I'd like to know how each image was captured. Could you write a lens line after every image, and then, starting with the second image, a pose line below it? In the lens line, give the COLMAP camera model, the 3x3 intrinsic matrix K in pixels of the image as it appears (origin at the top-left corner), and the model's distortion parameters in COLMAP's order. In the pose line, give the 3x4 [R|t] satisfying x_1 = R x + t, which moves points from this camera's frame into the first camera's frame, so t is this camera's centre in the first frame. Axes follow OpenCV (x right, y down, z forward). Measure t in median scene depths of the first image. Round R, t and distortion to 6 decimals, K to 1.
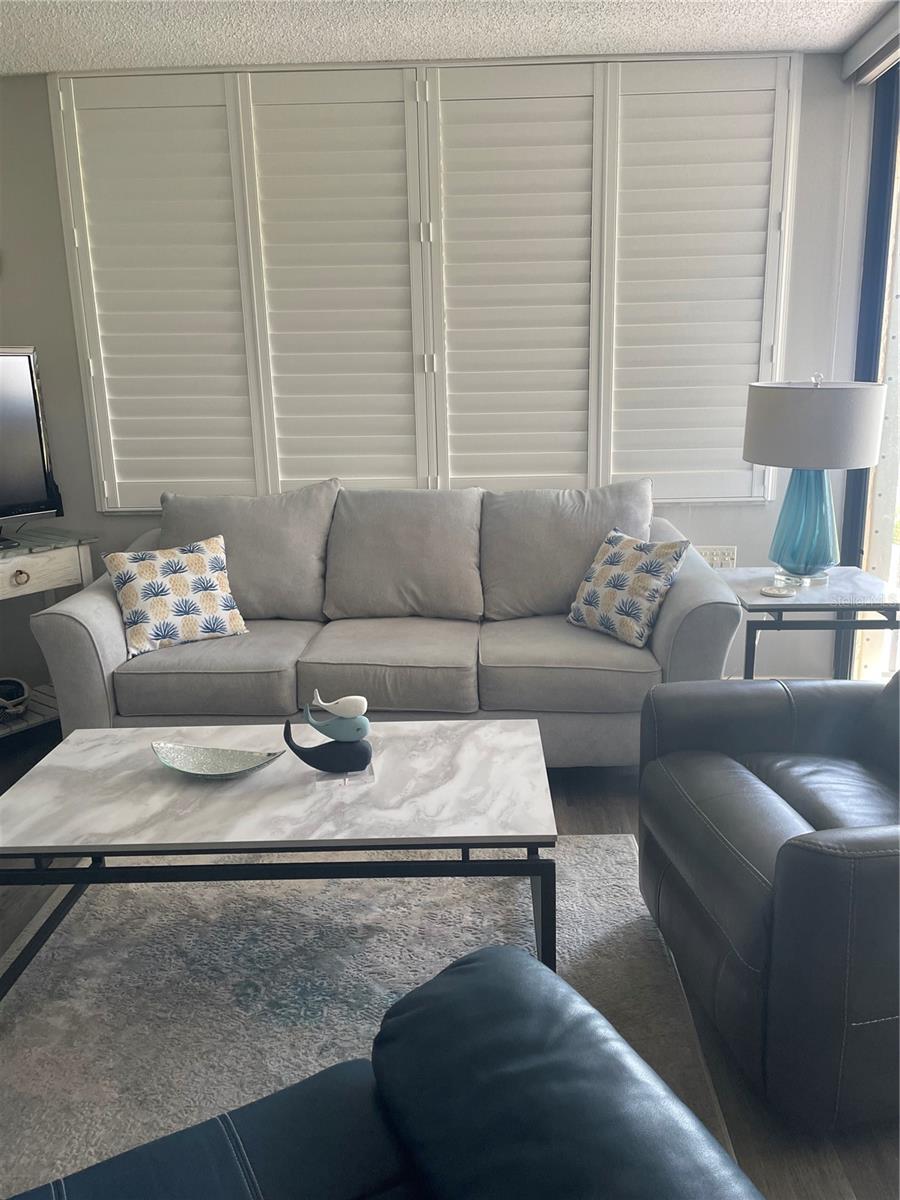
lens RADIAL K [[898.1, 0, 460.5], [0, 898.1, 592.3], [0, 0, 1]] dist [0.086329, -0.115253]
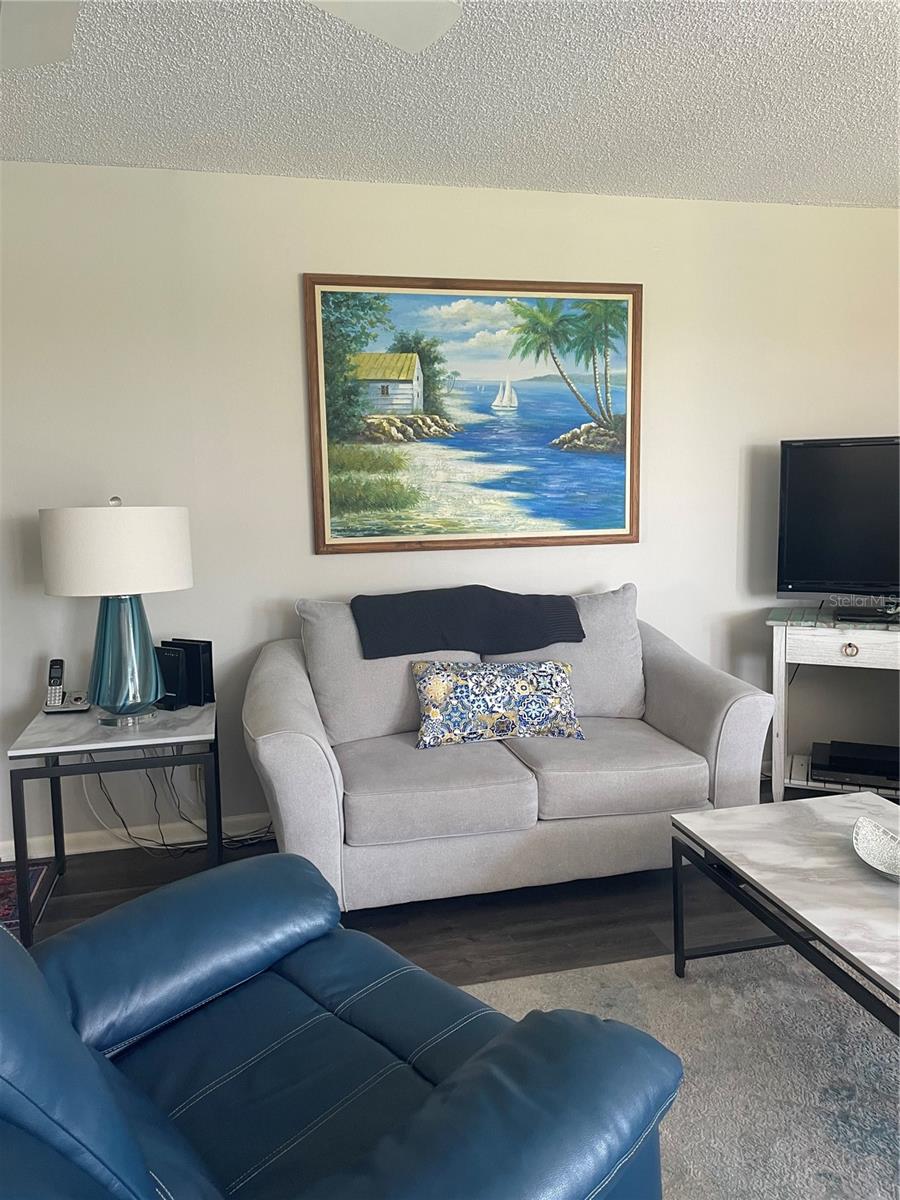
lens RADIAL K [[898.1, 0, 461.8], [0, 898.1, 591.5], [0, 0, 1]] dist [0.086329, -0.115253]
pose [[0.246254, 0.138845, -0.959209, 0.348195], [-0.210250, 0.973771, 0.086976, -0.053699], [0.946126, 0.180256, 0.268987, 0.171136]]
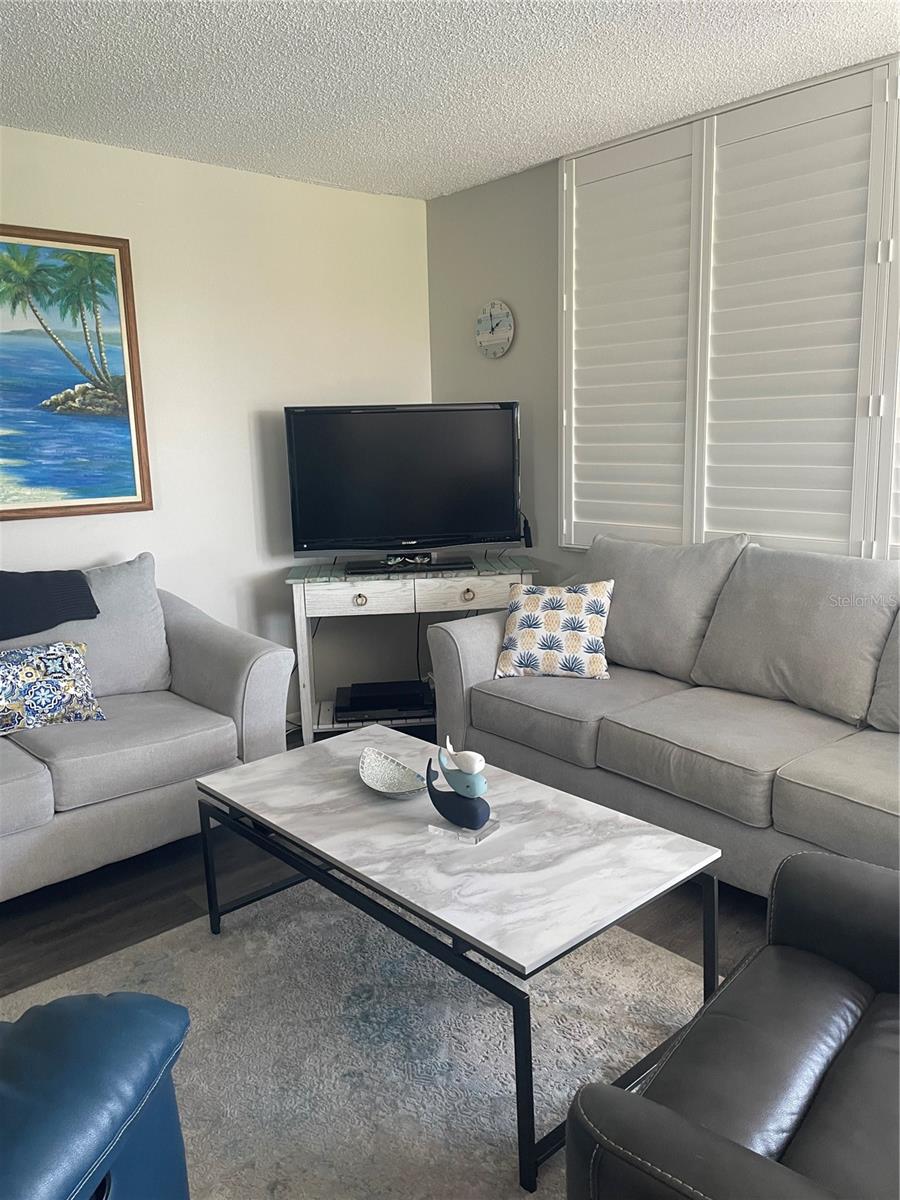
lens RADIAL K [[898.1, 0, 461.2], [0, 898.1, 588.2], [0, 0, 1]] dist [0.086329, -0.115253]
pose [[0.681006, 0.130434, -0.720568, 0.373444], [-0.159002, 0.986871, 0.028367, -0.059238], [0.714807, 0.095254, 0.692804, 0.189925]]
